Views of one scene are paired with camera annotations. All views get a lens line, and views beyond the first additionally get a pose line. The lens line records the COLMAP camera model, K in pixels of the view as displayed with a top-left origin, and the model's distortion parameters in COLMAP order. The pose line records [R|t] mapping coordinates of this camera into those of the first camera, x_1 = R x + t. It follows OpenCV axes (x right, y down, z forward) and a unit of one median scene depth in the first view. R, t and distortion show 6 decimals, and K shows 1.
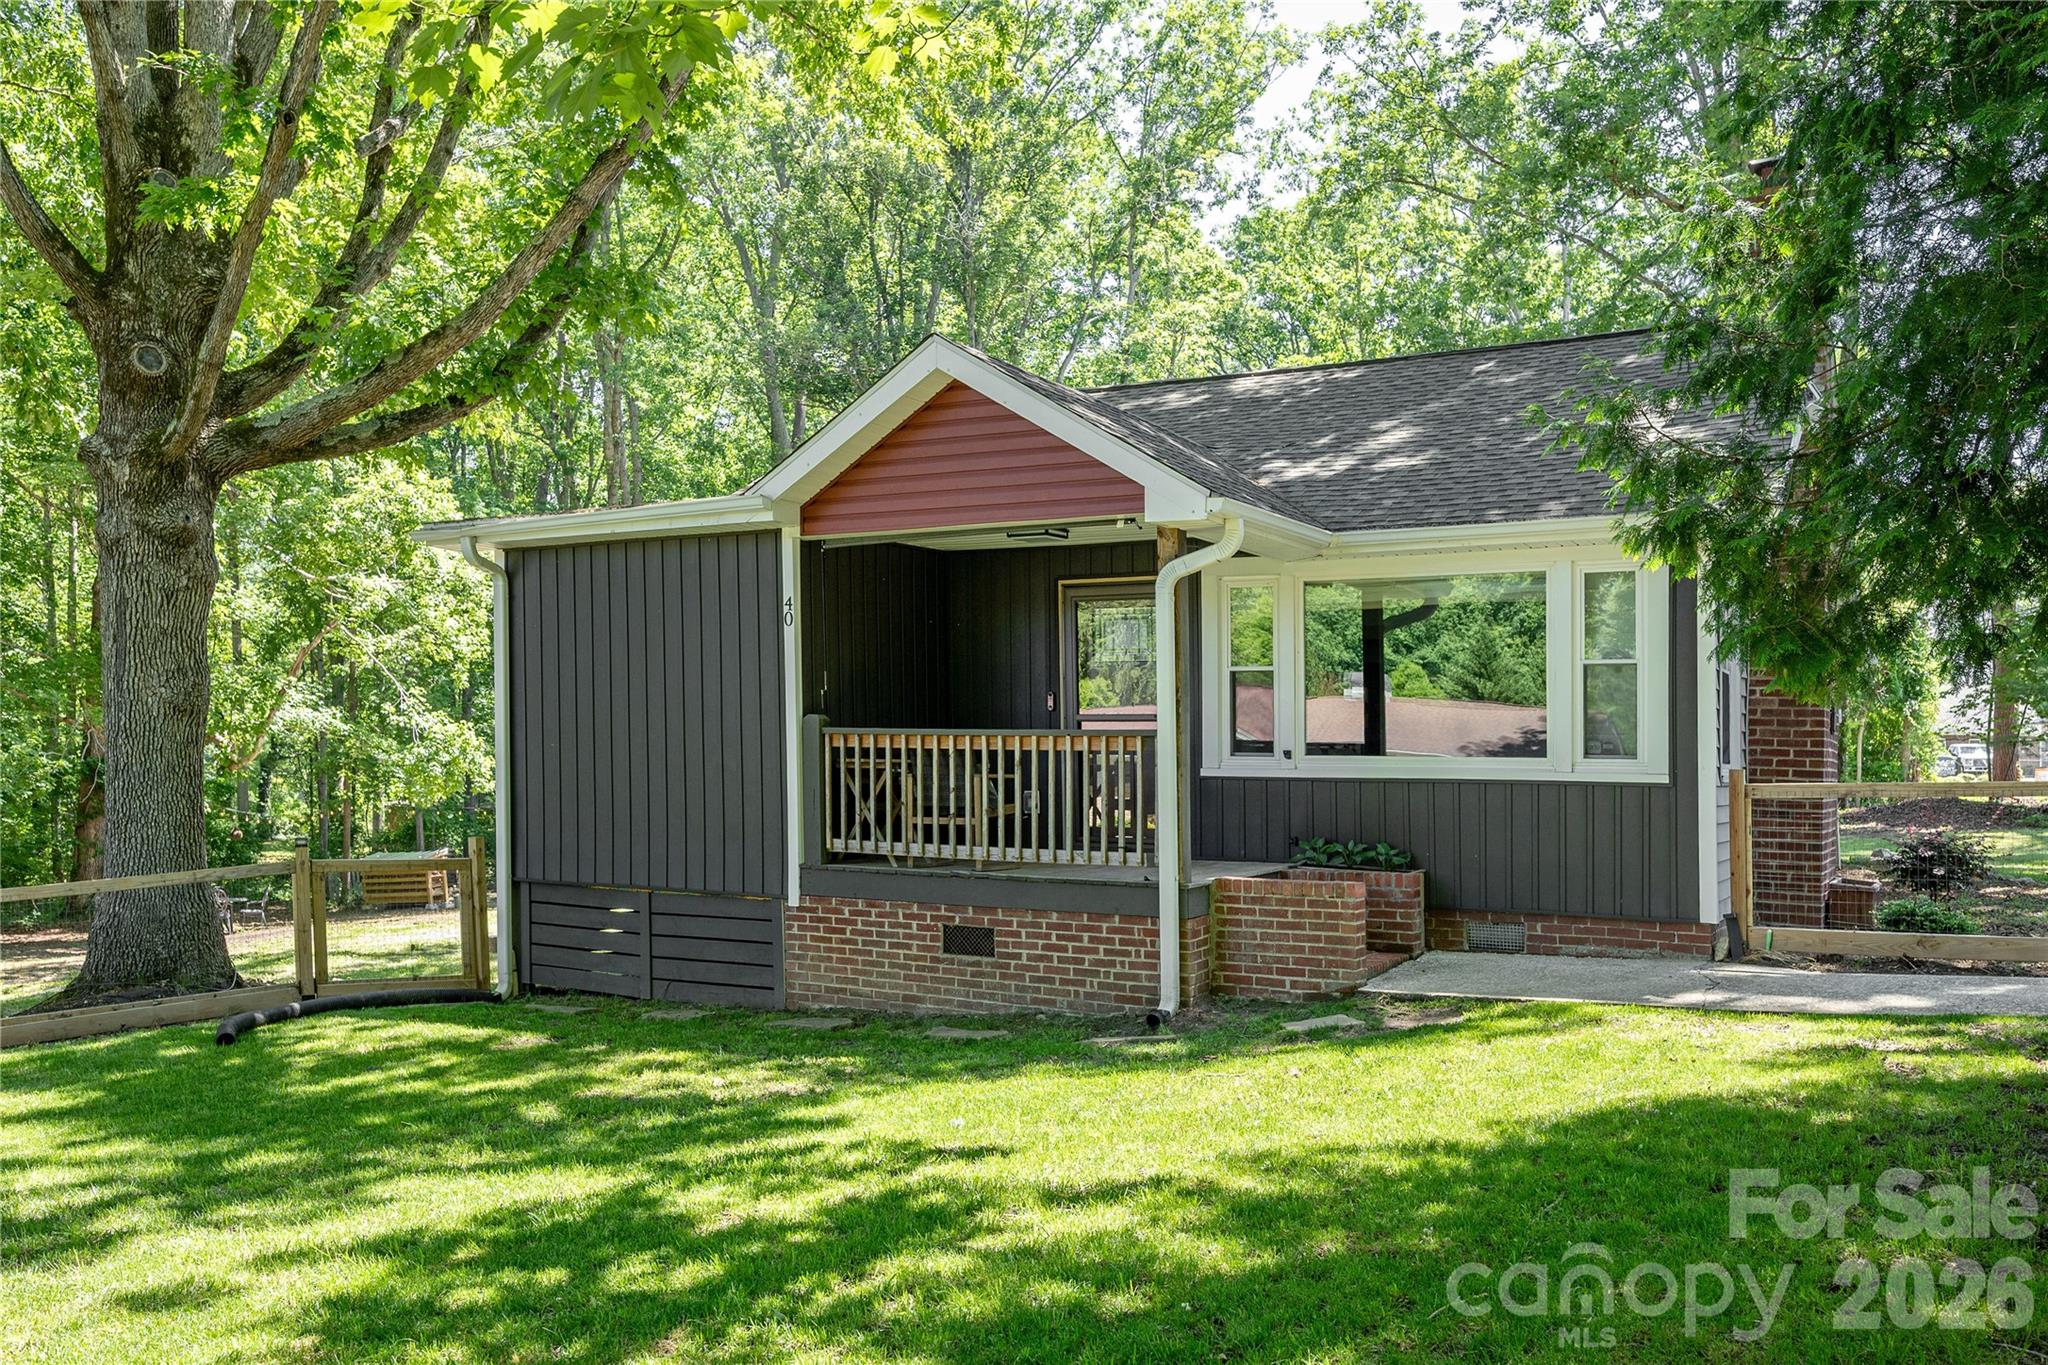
lens RADIAL K [[1615.2, 0, 1024.0], [0, 1615.2, 682.5], [0, 0, 1]] dist [-0.003015, 0.006956]
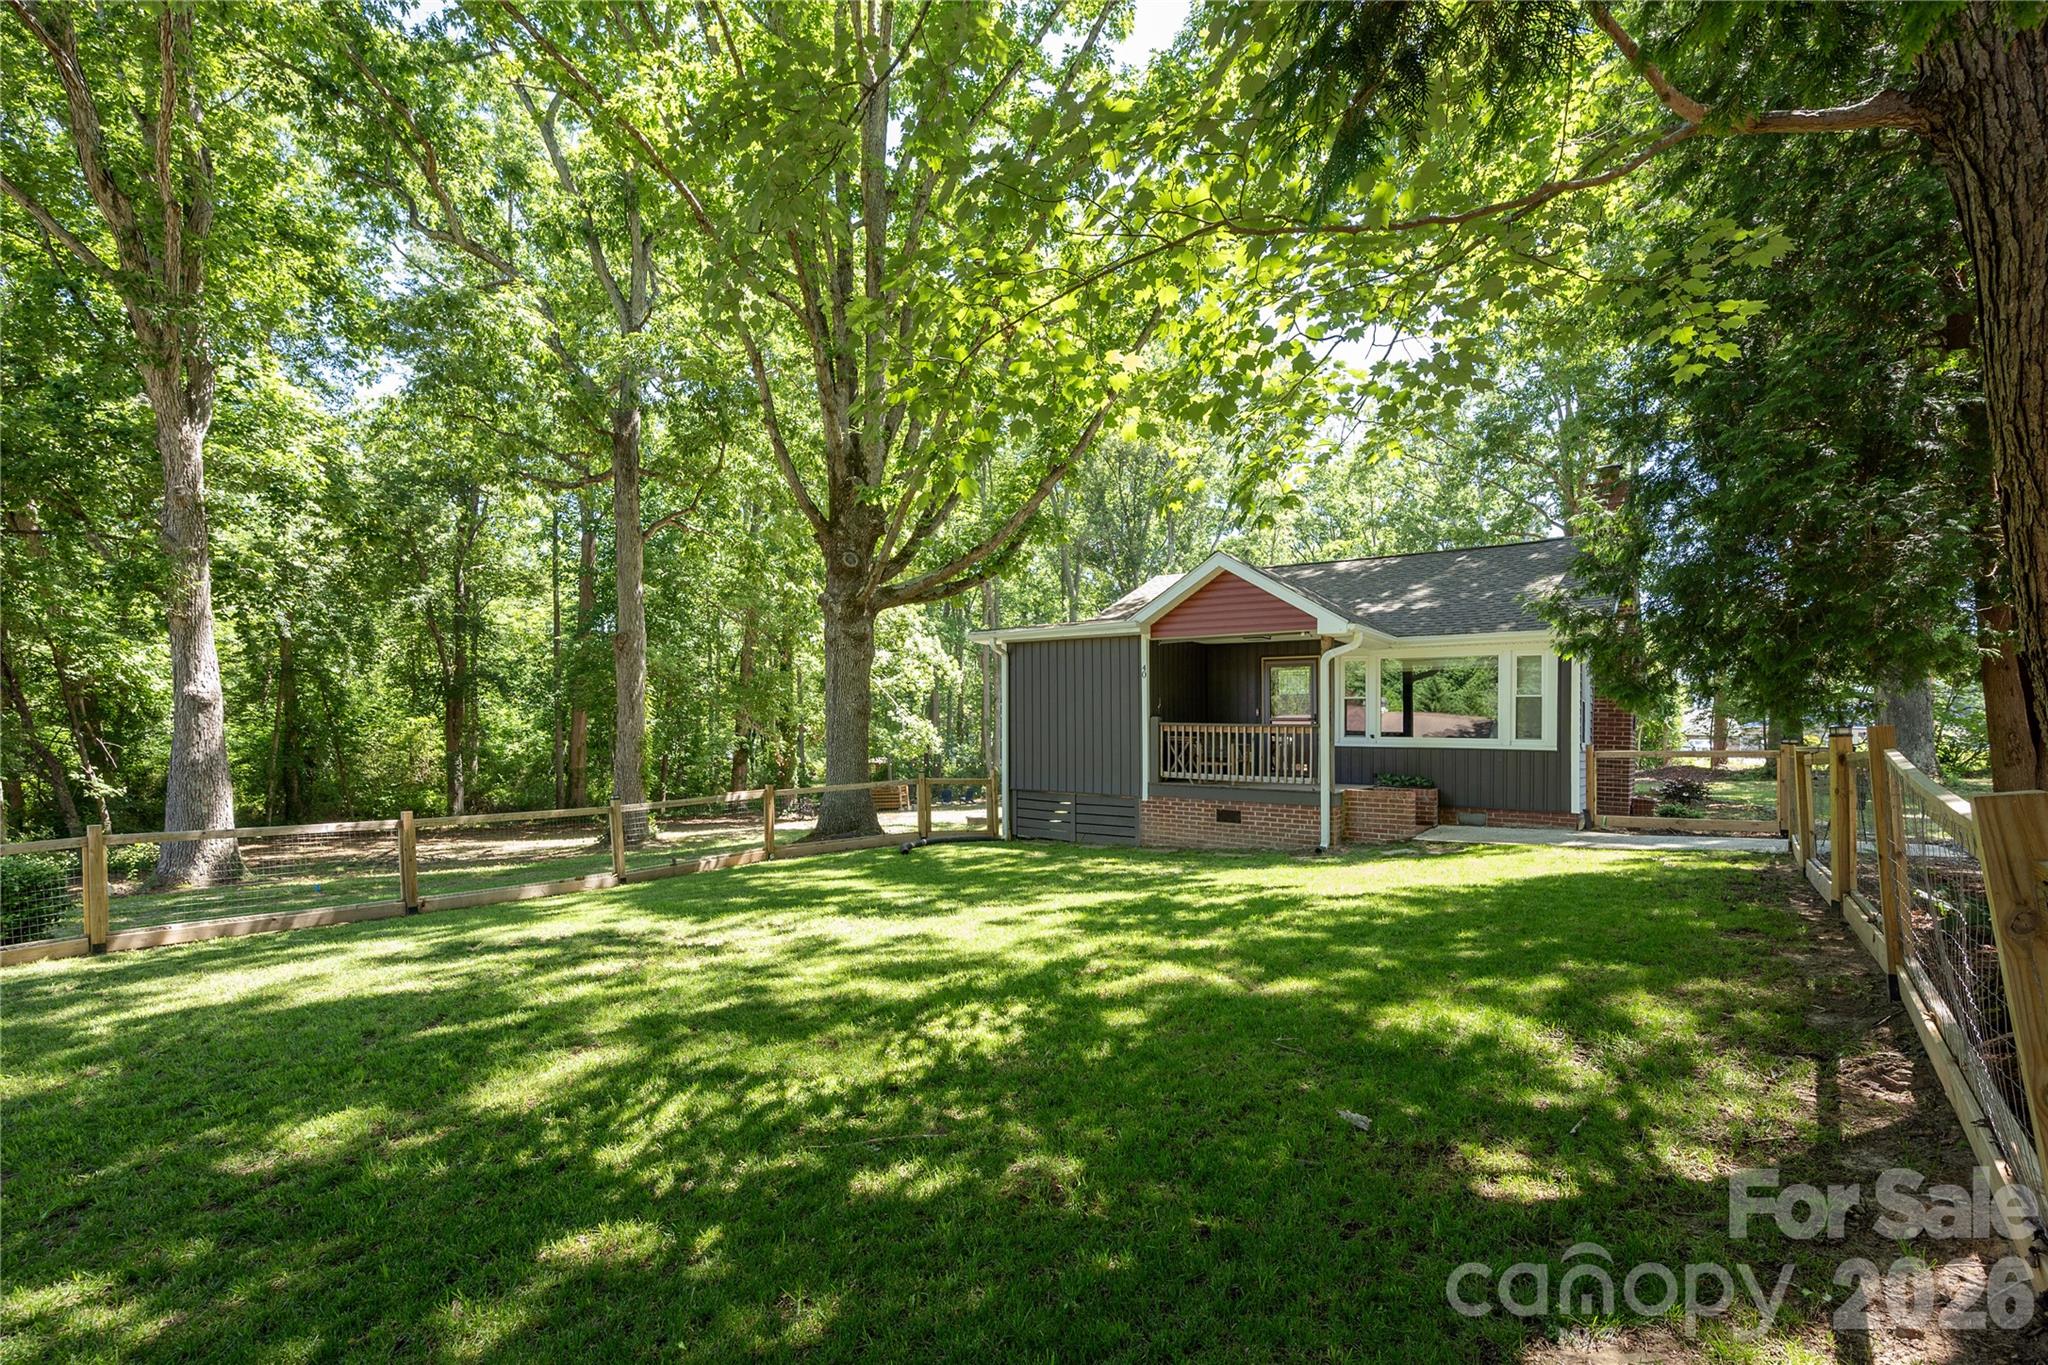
lens RADIAL K [[909.1, 0, 1023.8], [0, 909.1, 707.2], [0, 0, 1]] dist [0.001073, 0.000000]
pose [[0.994106, 0.007241, -0.108171, -0.181419], [-0.006774, 0.999966, 0.004685, 0.001522], [0.108202, -0.003924, 0.994121, -0.302532]]
